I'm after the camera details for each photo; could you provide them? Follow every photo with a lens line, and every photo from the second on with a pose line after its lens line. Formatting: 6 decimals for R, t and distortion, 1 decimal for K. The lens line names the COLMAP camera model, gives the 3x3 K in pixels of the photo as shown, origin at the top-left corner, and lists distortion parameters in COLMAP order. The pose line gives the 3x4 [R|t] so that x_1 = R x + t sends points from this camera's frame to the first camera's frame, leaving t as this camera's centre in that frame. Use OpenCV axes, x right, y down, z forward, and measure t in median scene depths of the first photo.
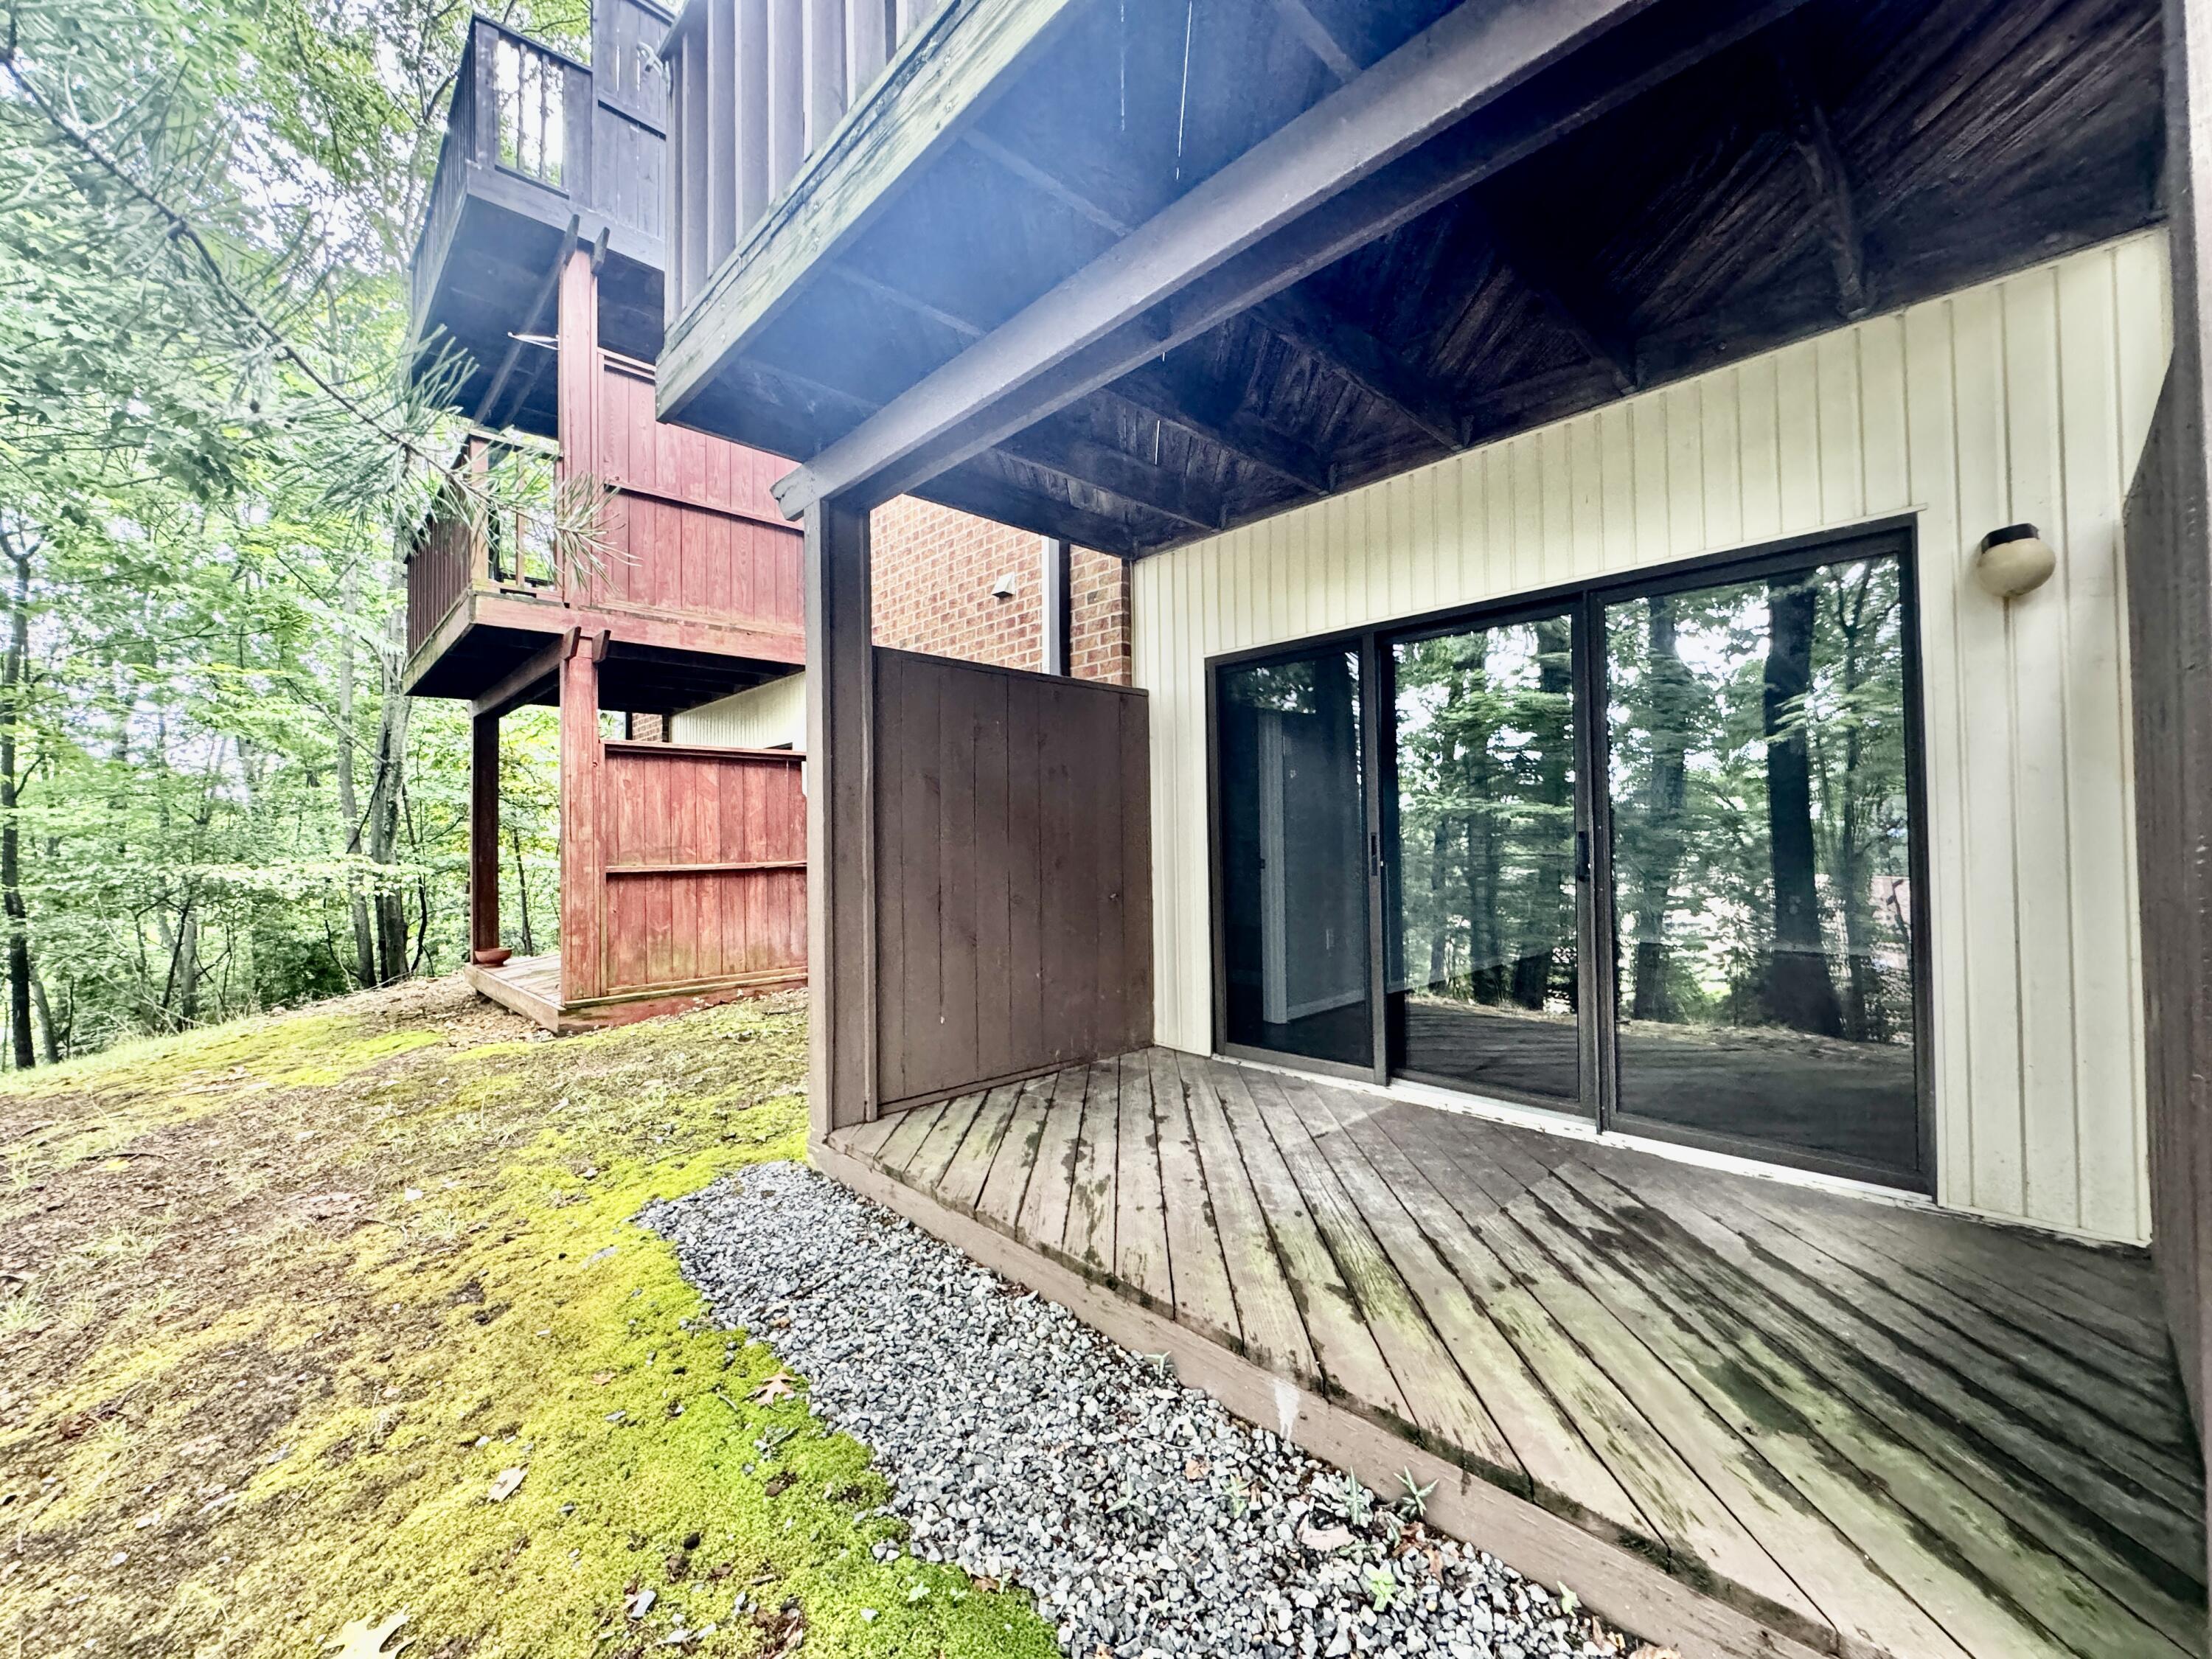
lens RADIAL K [[885.9, 0, 1102.6], [0, 885.9, 822.7], [0, 0, 1]] dist [0.000194, 0.000473]
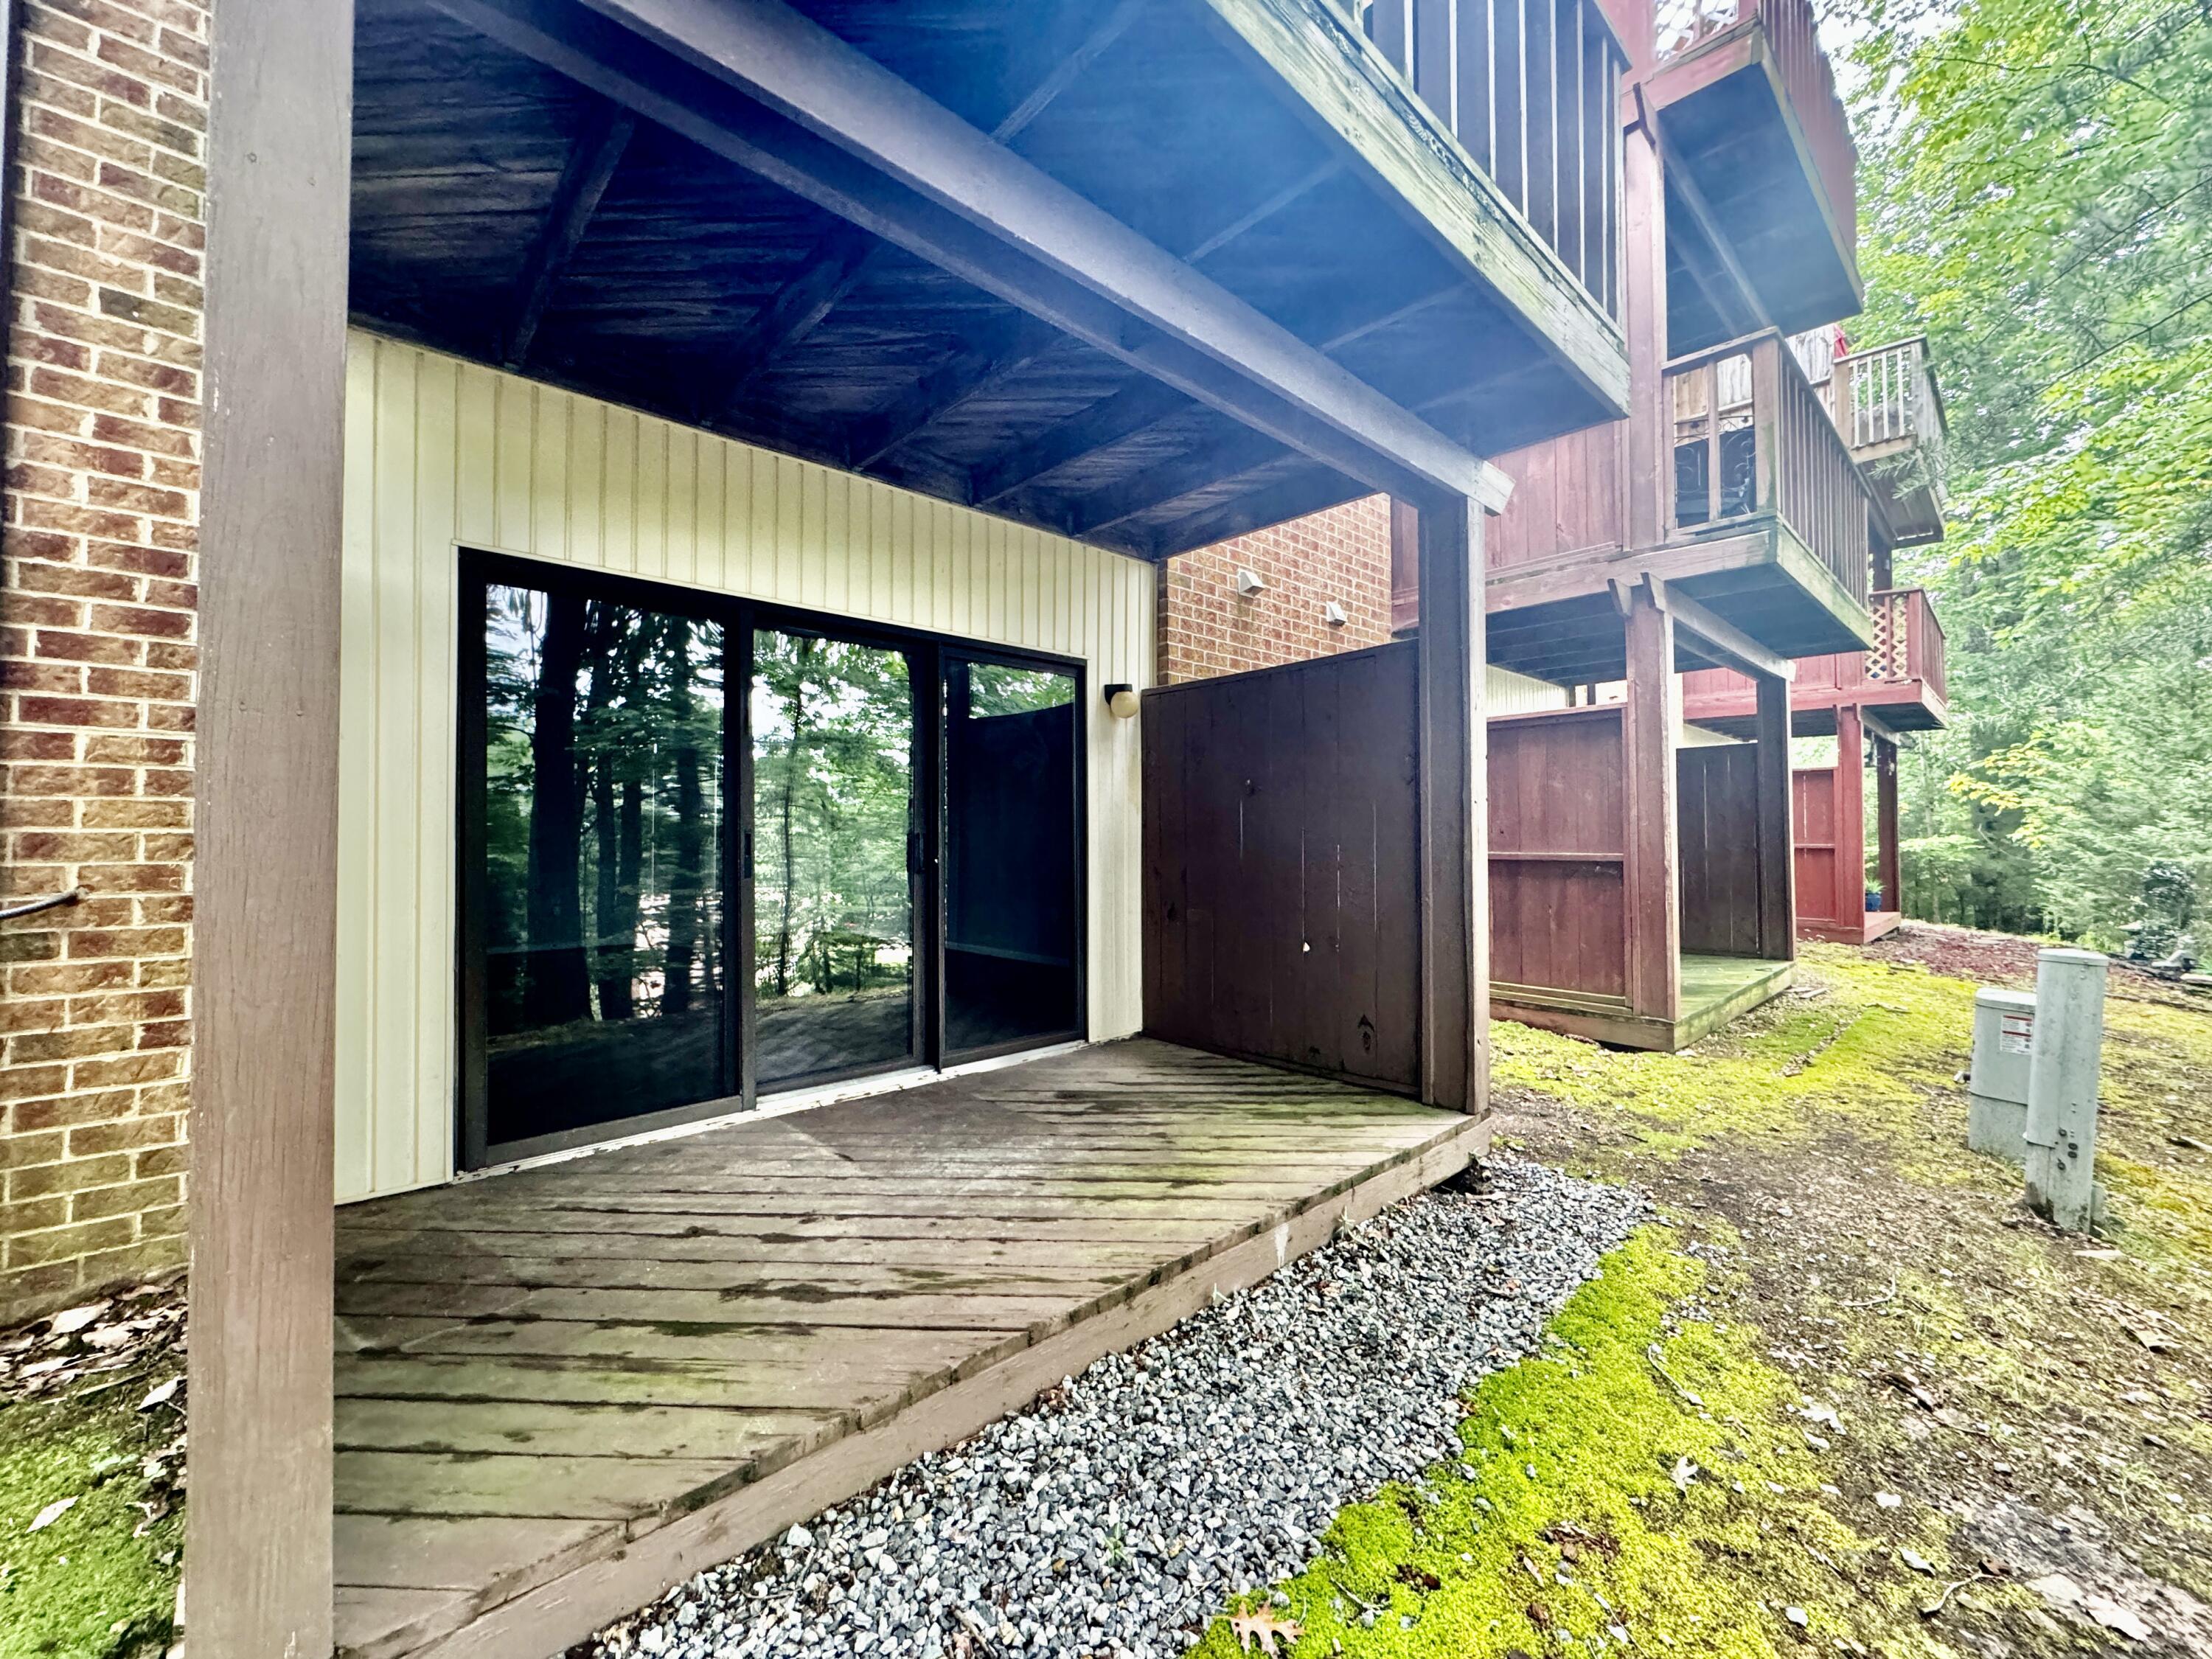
lens RADIAL K [[885.9, 0, 1102.6], [0, 885.9, 839.8], [0, 0, 1]] dist [0.000194, 0.000473]
pose [[0.015023, 0.015334, 0.999770, -0.854705], [-0.022835, 0.999627, -0.014989, 0.036960], [-0.999626, -0.022605, 0.015368, 0.906855]]
